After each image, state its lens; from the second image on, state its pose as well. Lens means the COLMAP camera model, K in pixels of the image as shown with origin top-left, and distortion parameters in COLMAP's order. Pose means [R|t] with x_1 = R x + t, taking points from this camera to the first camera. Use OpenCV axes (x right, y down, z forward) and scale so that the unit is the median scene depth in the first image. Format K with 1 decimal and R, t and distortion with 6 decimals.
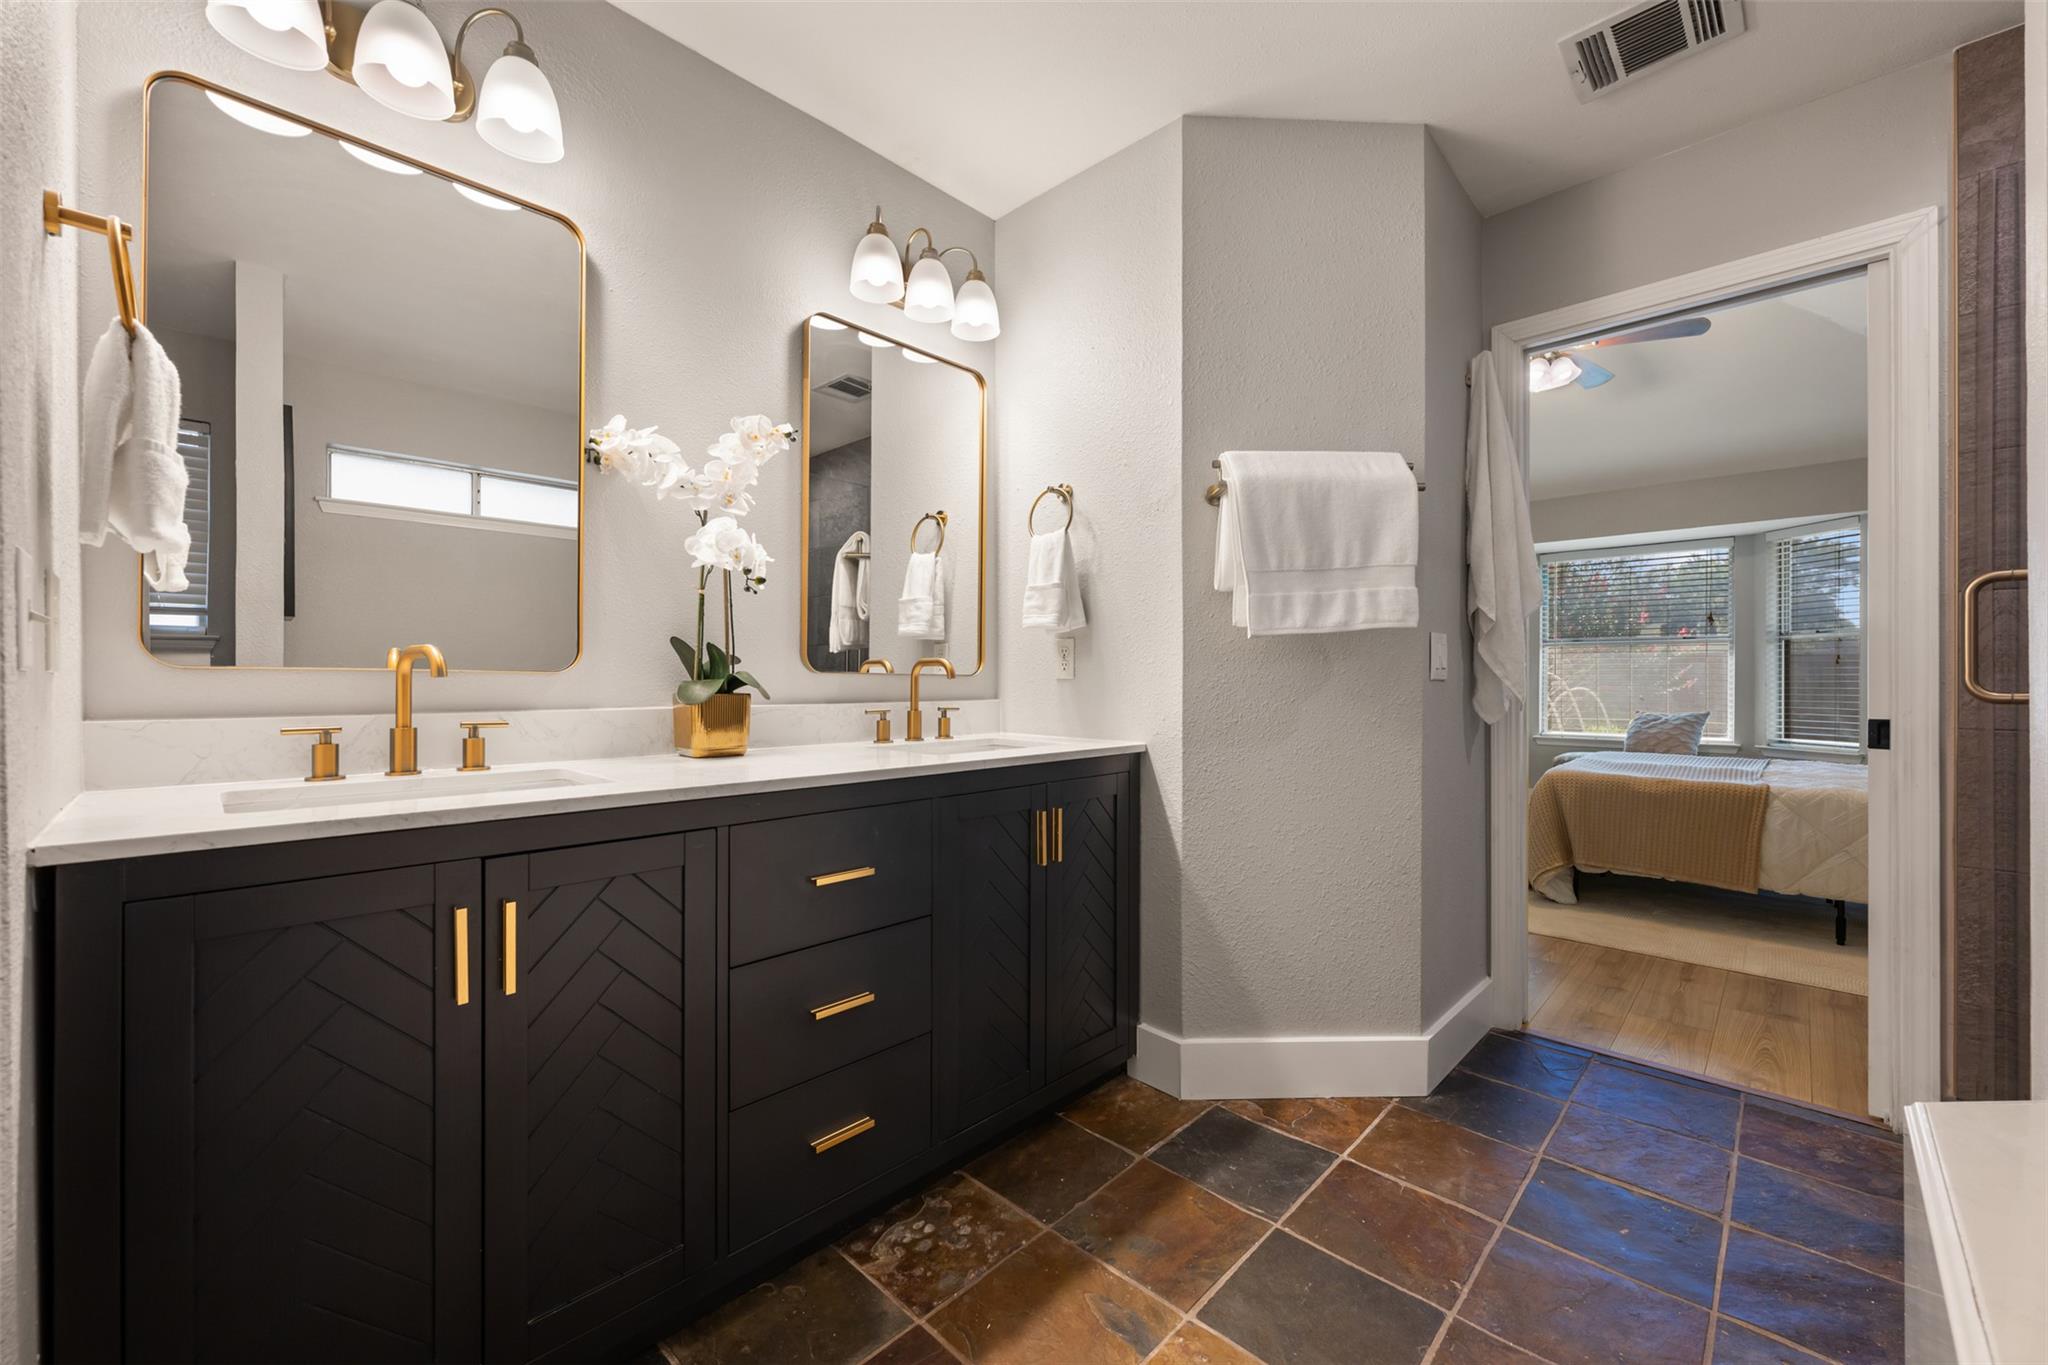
lens RADIAL K [[816.8, 0, 1012.6], [0, 816.8, 679.9], [0, 0, 1]] dist [-0.001903, 0.000333]
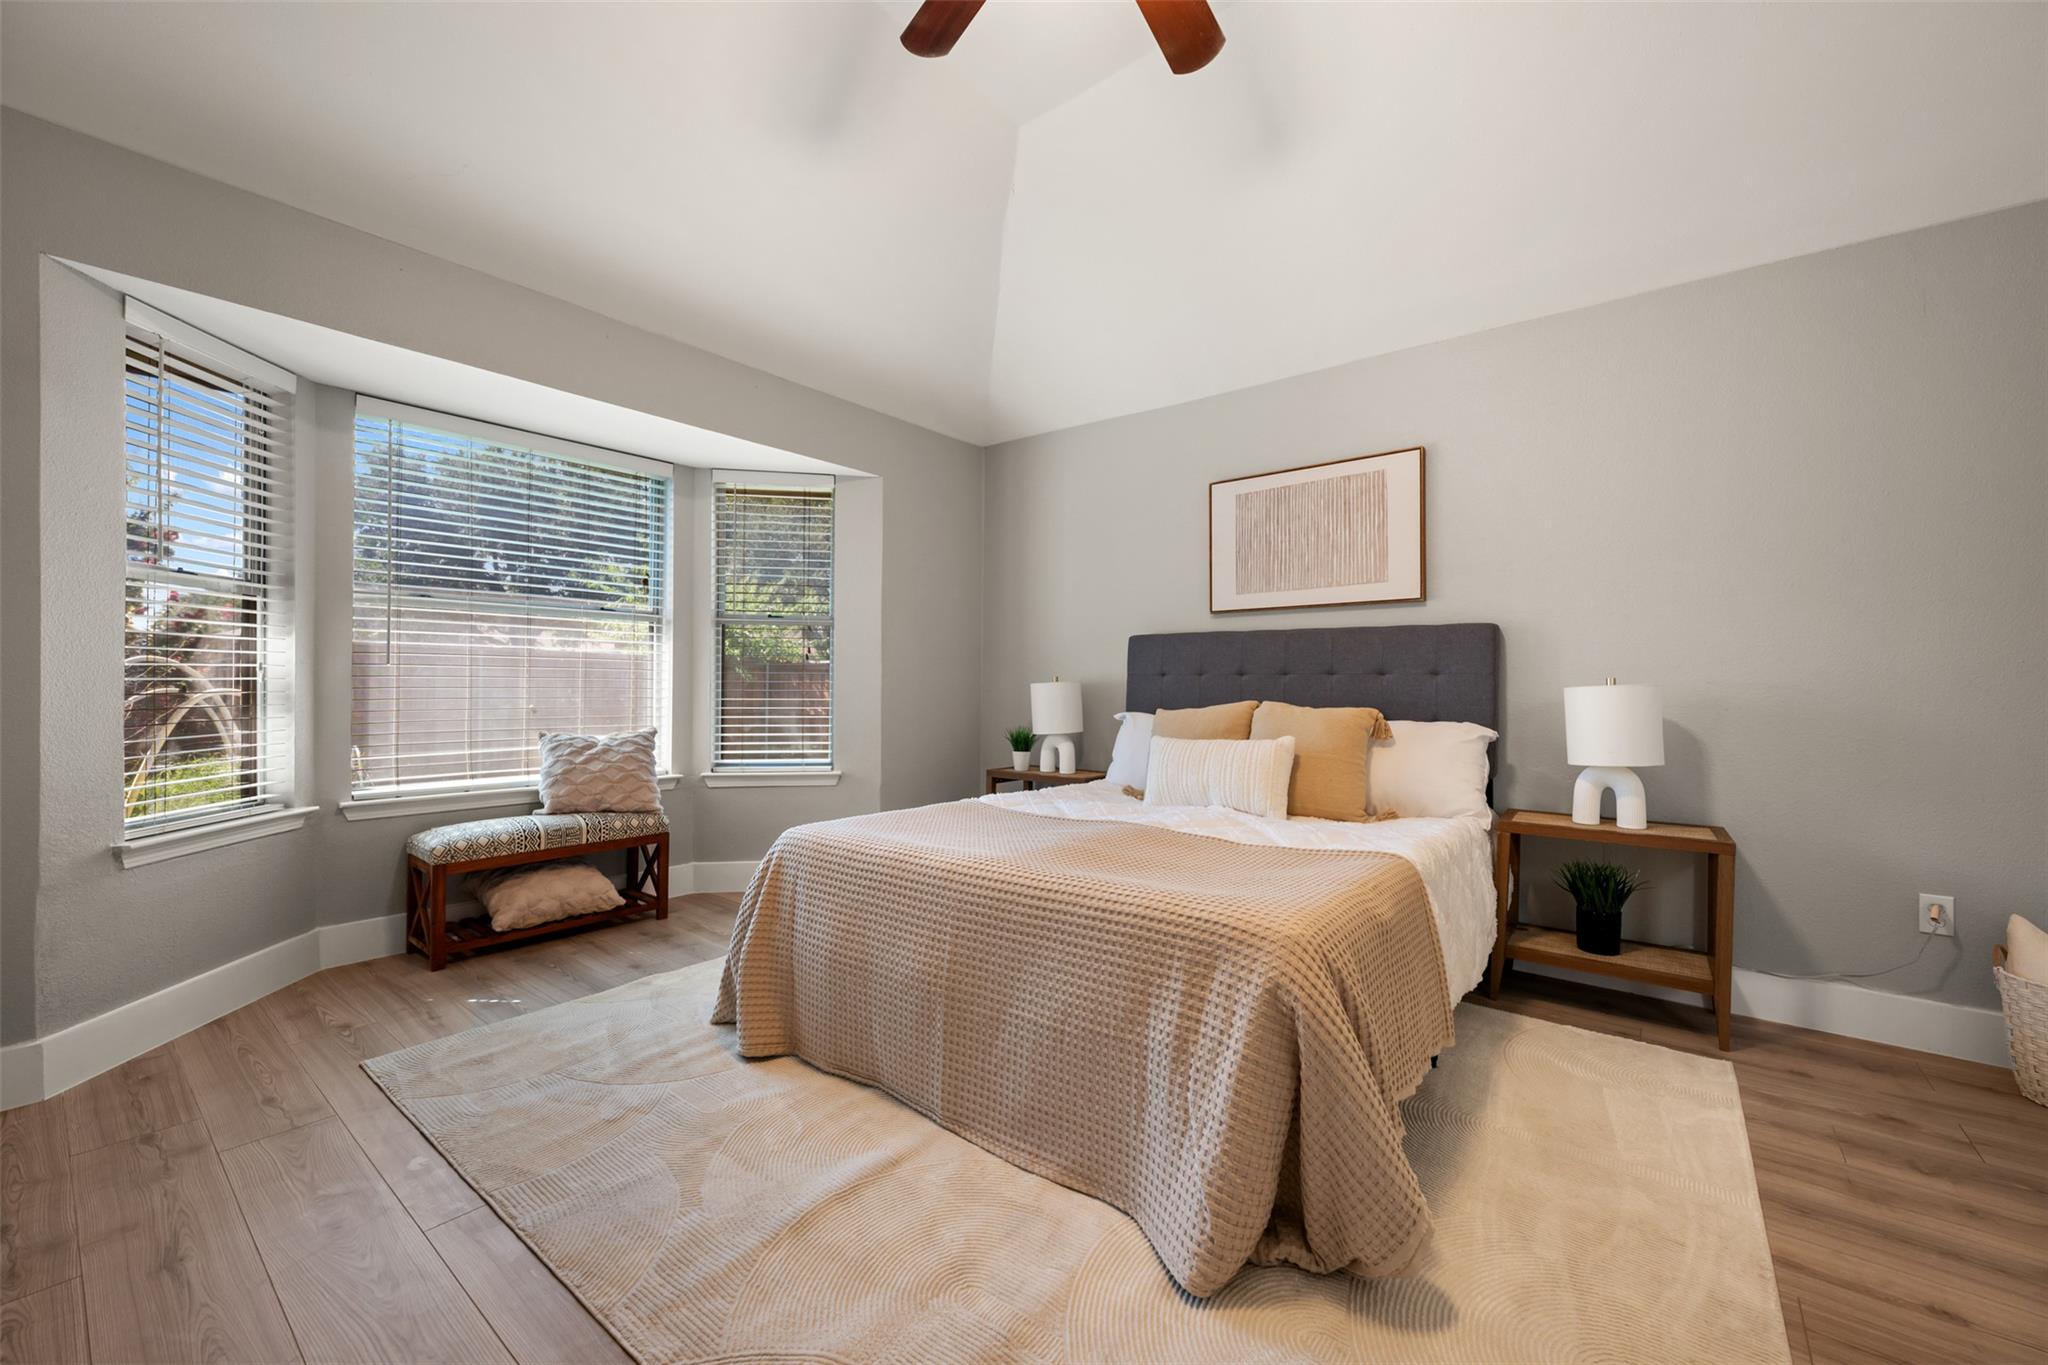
lens RADIAL K [[816.8, 0, 1015.7], [0, 816.8, 681.8], [0, 0, 1]] dist [-0.001903, 0.000333]
pose [[-0.087973, -0.004188, 0.996114, 0.202696], [-0.007728, 0.999964, 0.003522, -0.002057], [-0.996093, -0.007388, -0.088002, 0.804110]]
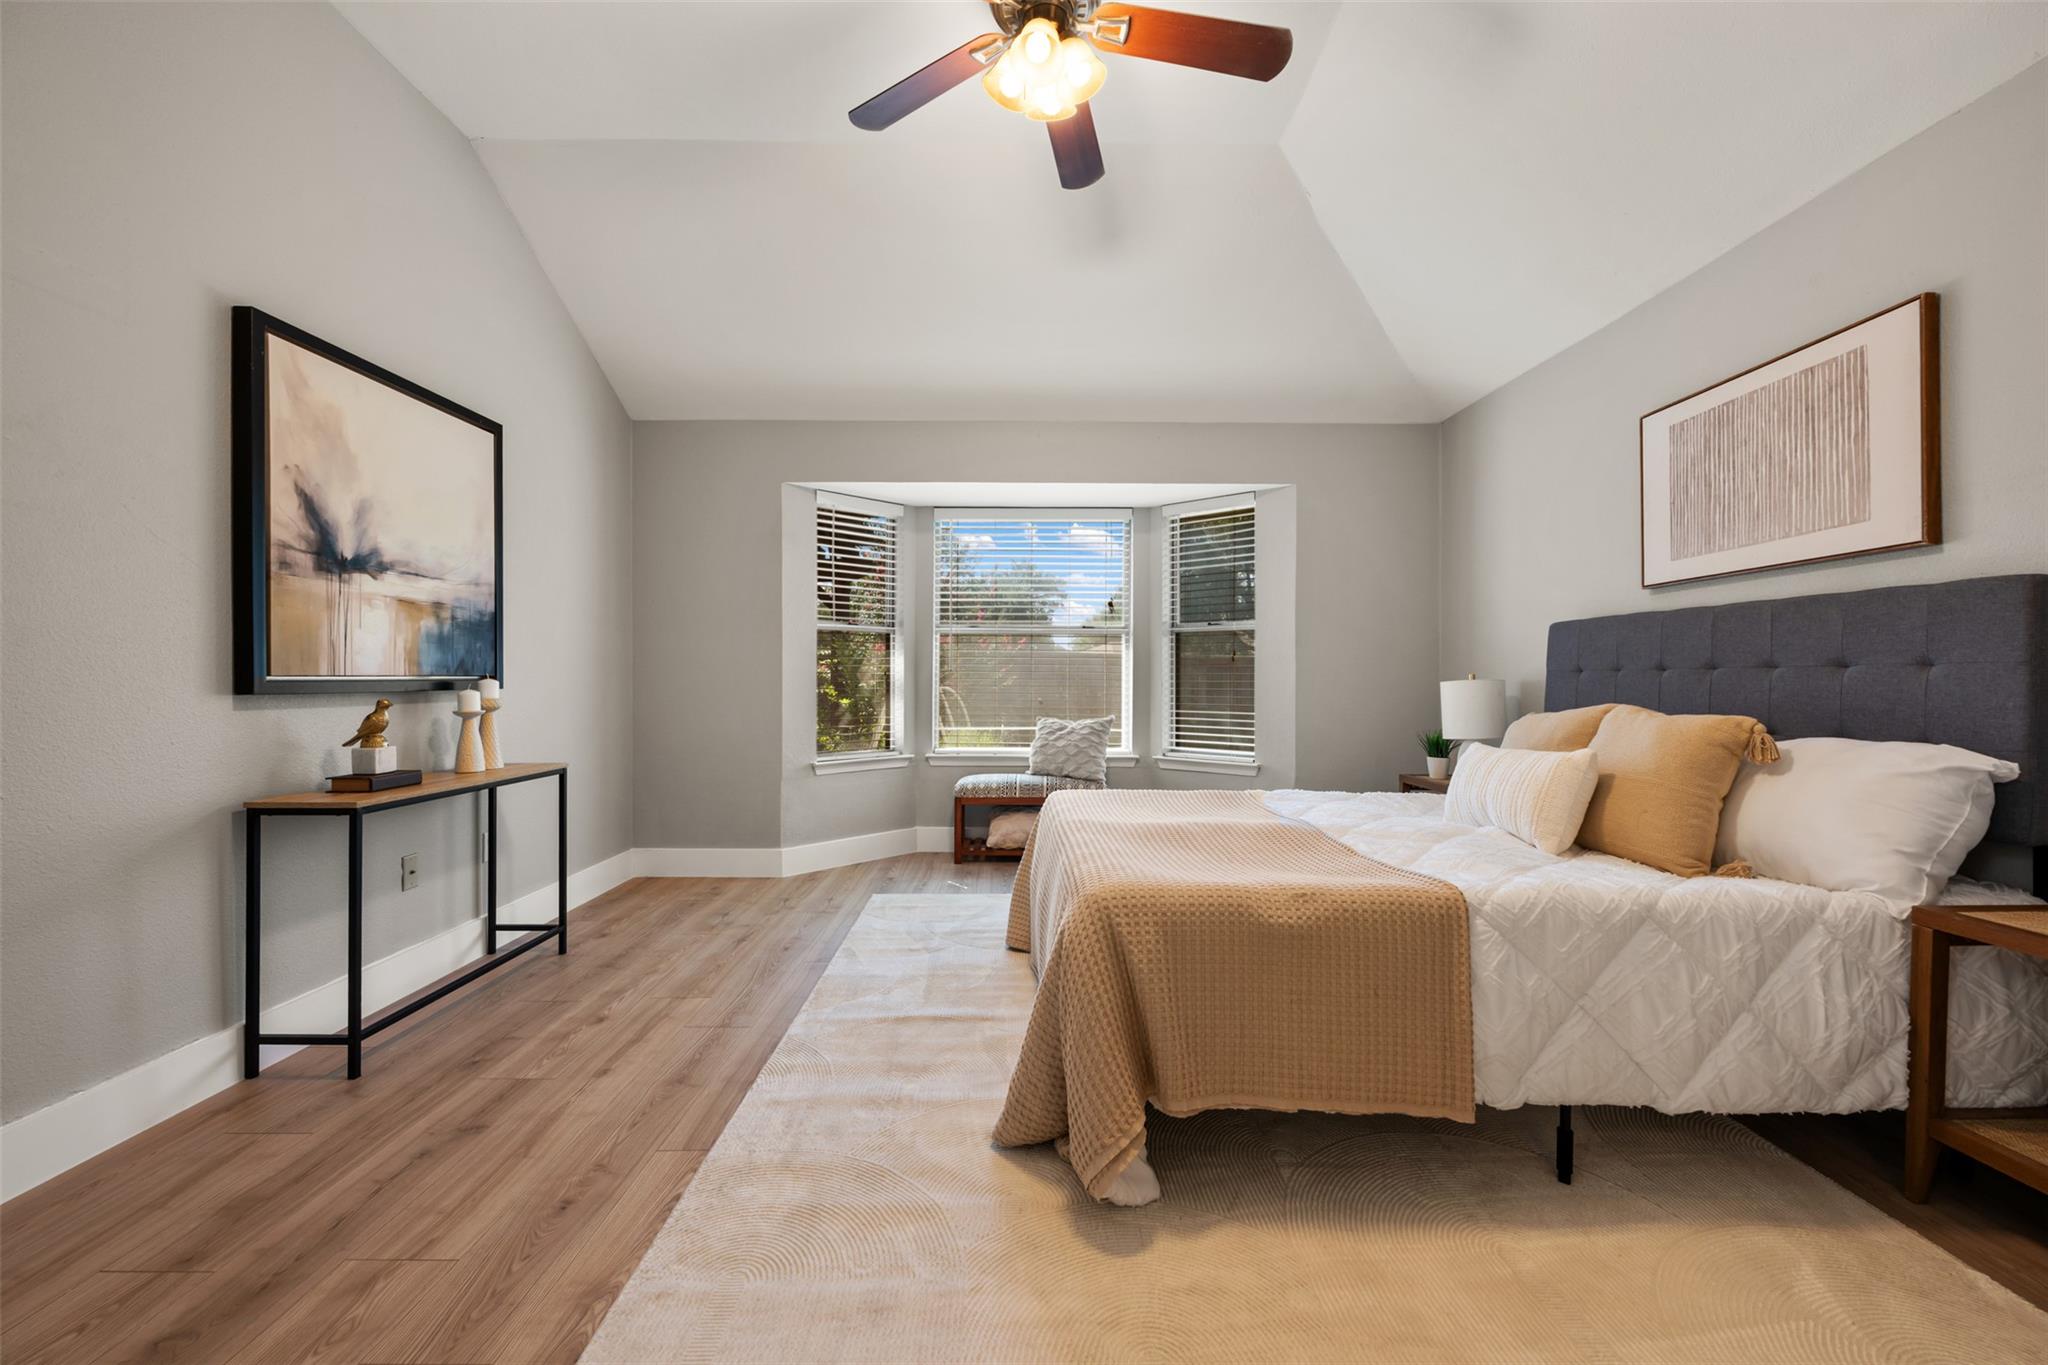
lens RADIAL K [[816.8, 0, 1002.5], [0, 816.8, 678.1], [0, 0, 1]] dist [-0.001903, 0.000333]
pose [[0.726560, -0.001423, 0.687101, 0.219729], [-0.000084, 0.999998, 0.002160, -0.002780], [-0.687103, -0.001627, 0.726559, 0.498349]]
